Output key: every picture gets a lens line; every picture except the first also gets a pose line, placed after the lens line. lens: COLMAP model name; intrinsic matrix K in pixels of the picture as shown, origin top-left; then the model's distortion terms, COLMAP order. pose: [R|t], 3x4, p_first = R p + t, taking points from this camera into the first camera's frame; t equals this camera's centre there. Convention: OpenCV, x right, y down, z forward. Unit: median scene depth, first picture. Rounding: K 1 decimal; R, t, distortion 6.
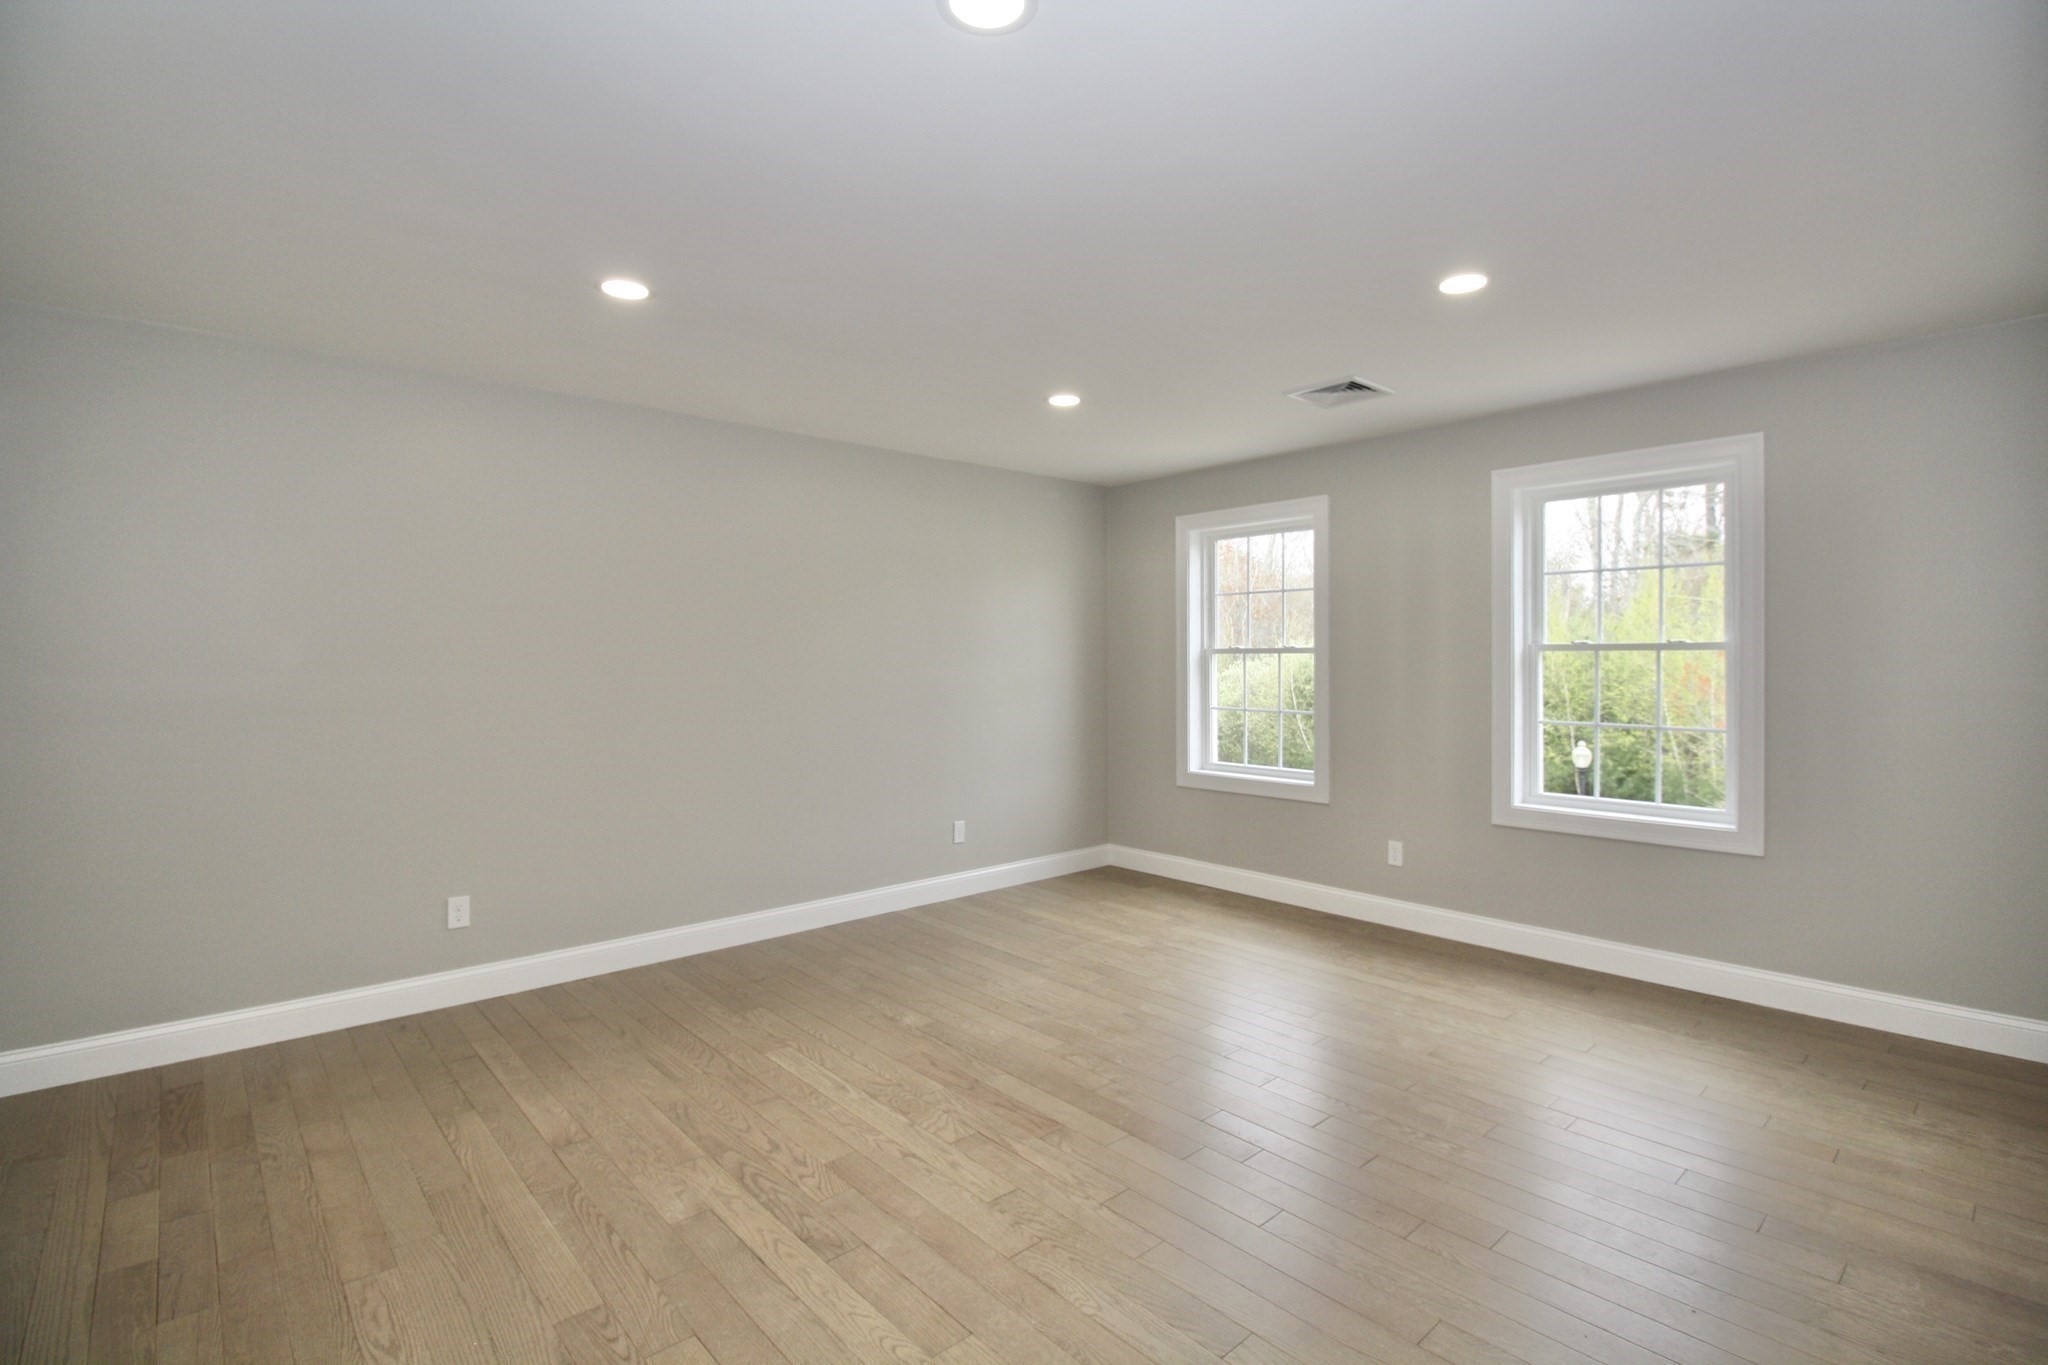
lens RADIAL K [[951.3, 0, 1033.5], [0, 951.3, 671.8], [0, 0, 1]] dist [-0.005113, -0.008858]
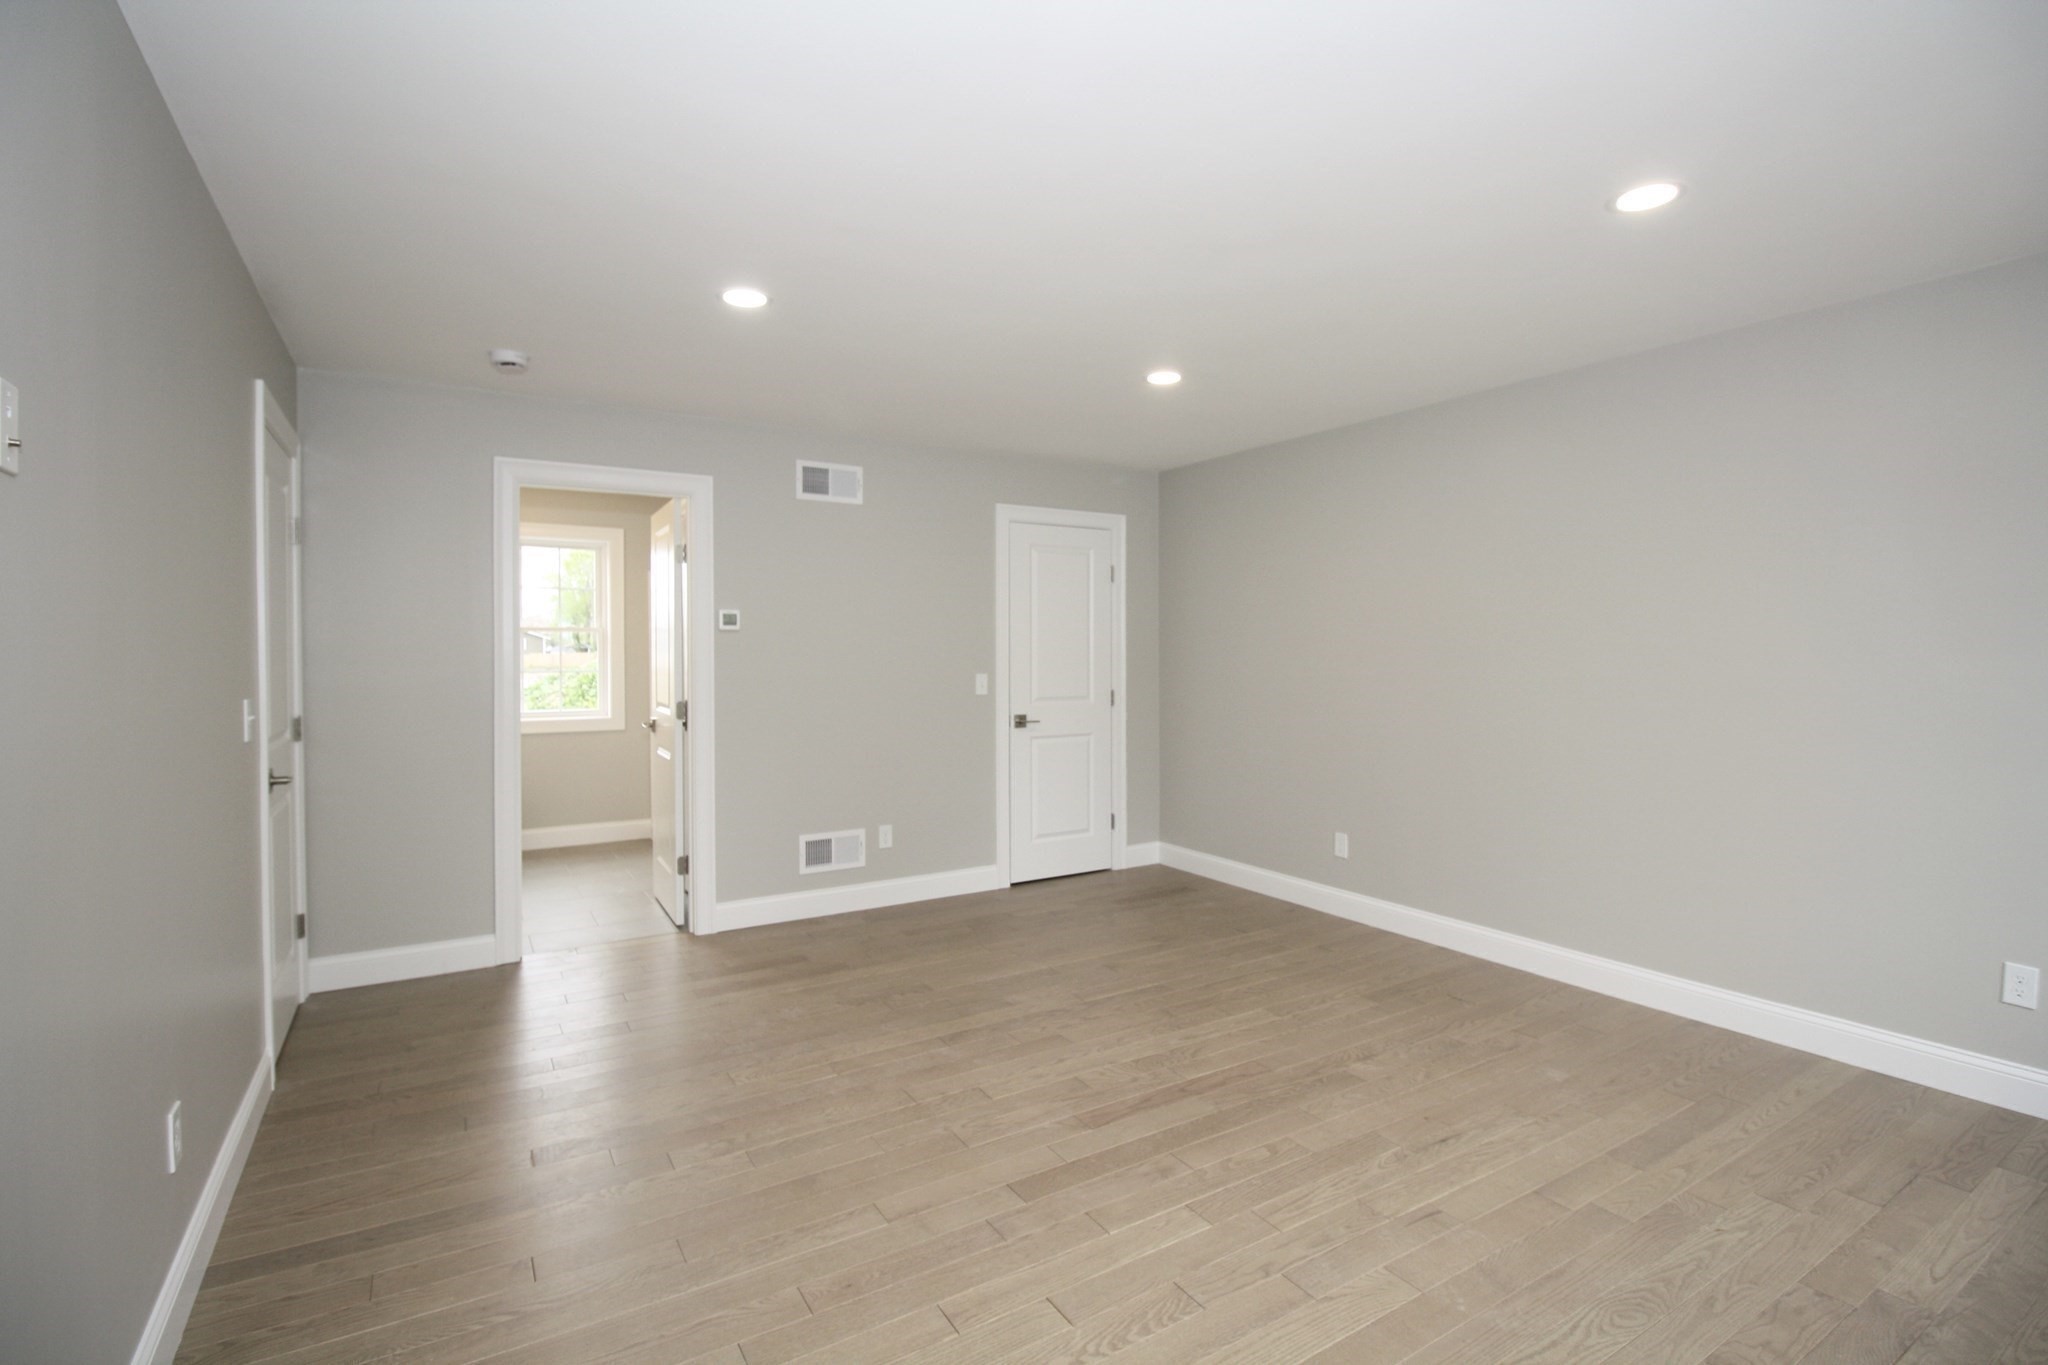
lens RADIAL K [[951.3, 0, 1032.0], [0, 951.3, 666.6], [0, 0, 1]] dist [-0.005113, -0.008858]
pose [[-0.180481, 0.021180, -0.983350, 0.689251], [-0.007794, 0.999706, 0.022963, -0.014353], [0.983548, 0.011809, -0.180263, 0.765760]]
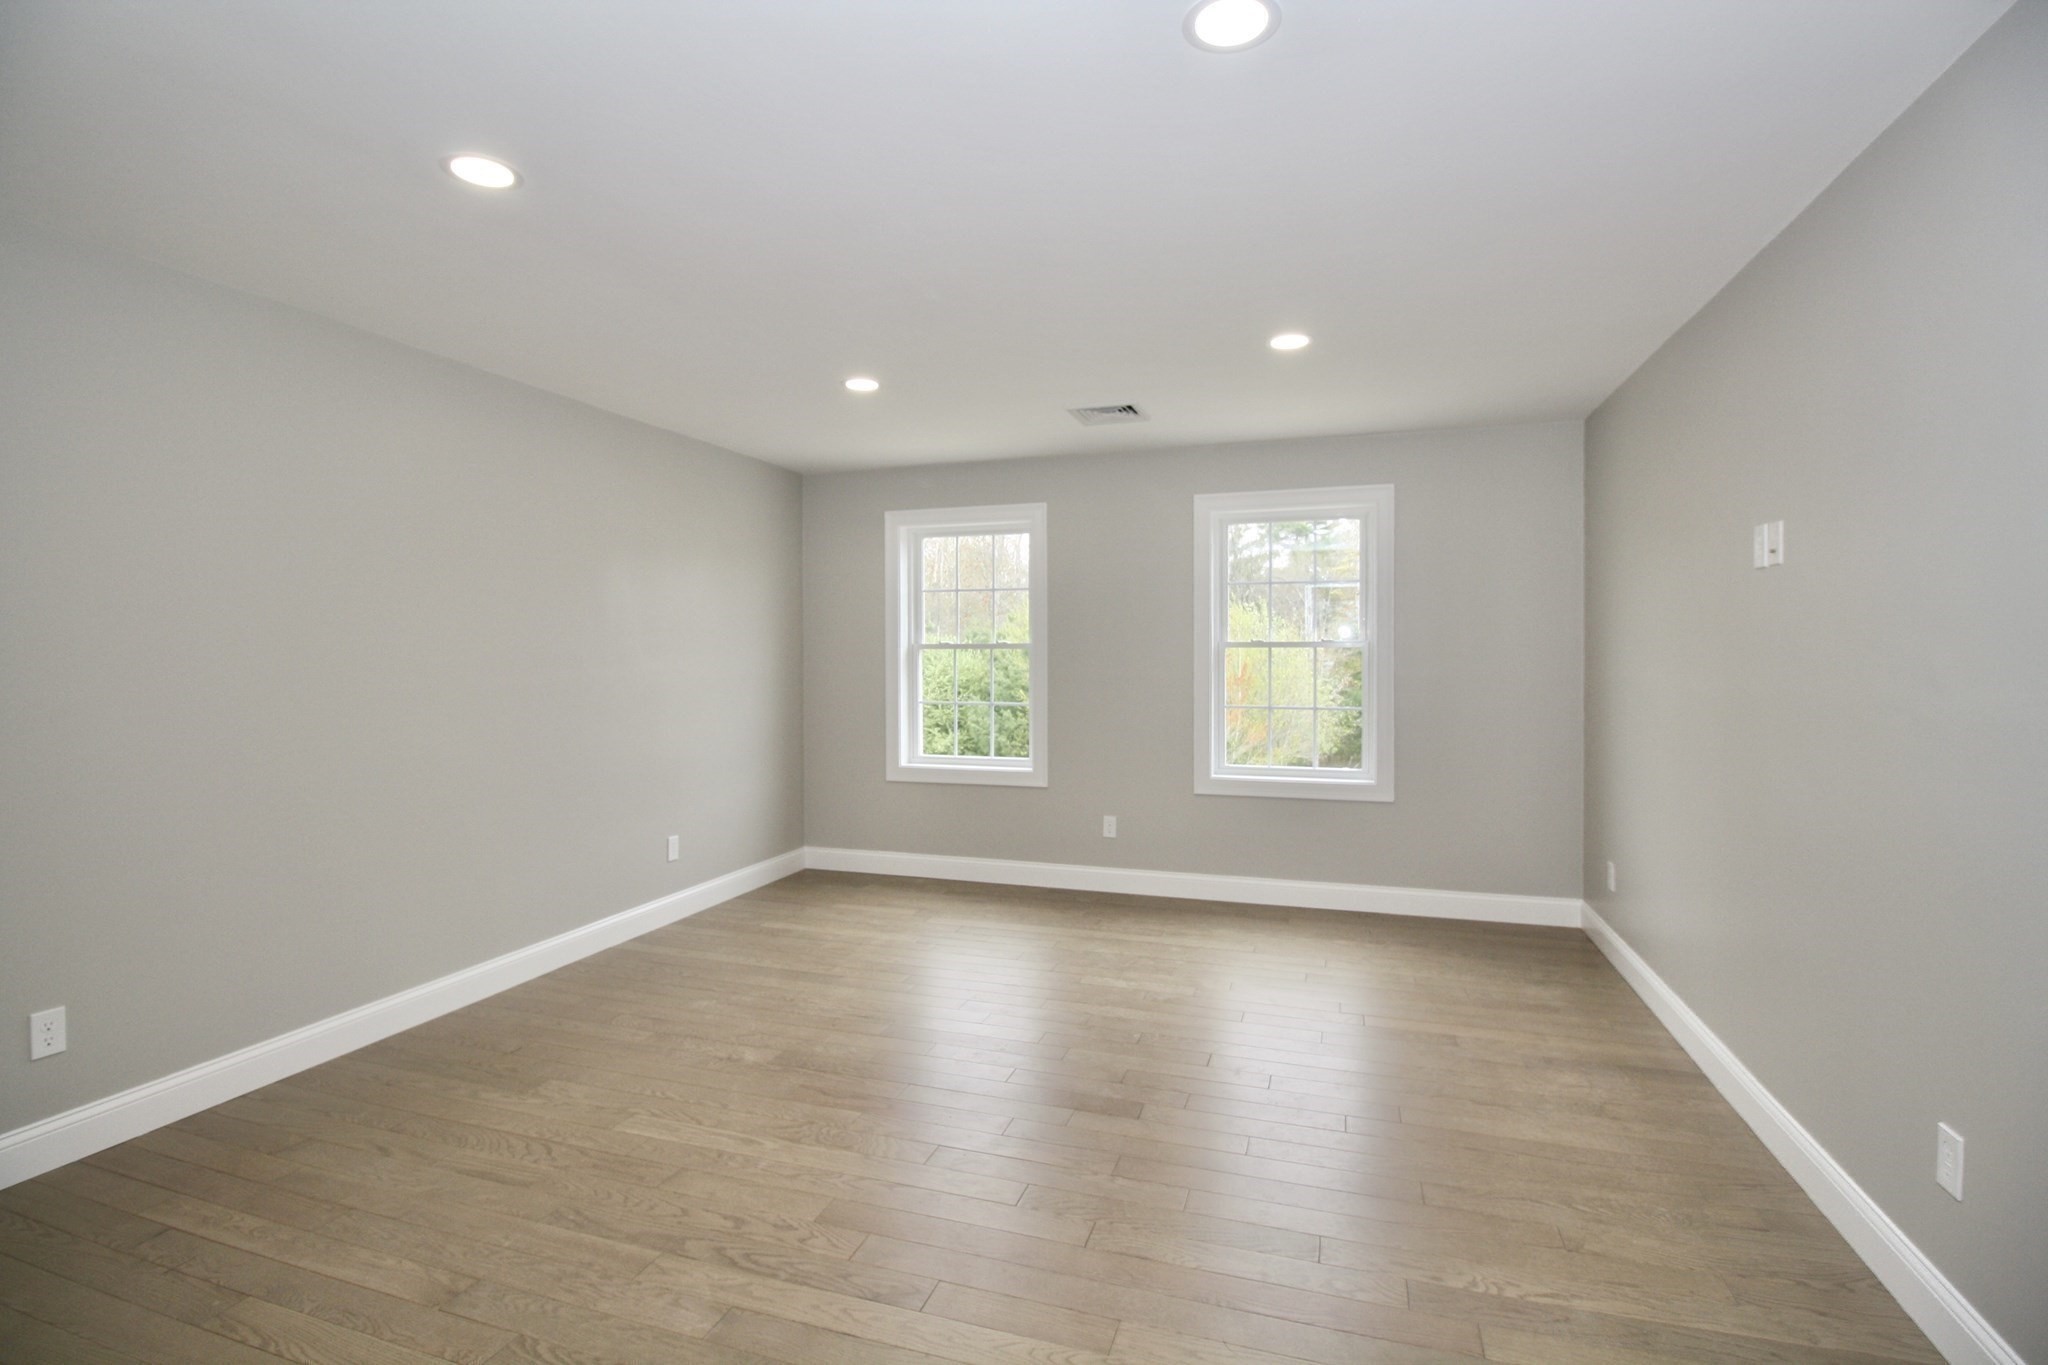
lens RADIAL K [[951.3, 0, 1028.8], [0, 951.3, 673.4], [0, 0, 1]] dist [-0.005113, -0.008858]
pose [[0.869438, -0.010006, 0.493940, -0.307461], [0.007077, 0.999945, 0.007801, -0.000071], [-0.493991, -0.003287, 0.869461, 0.082618]]
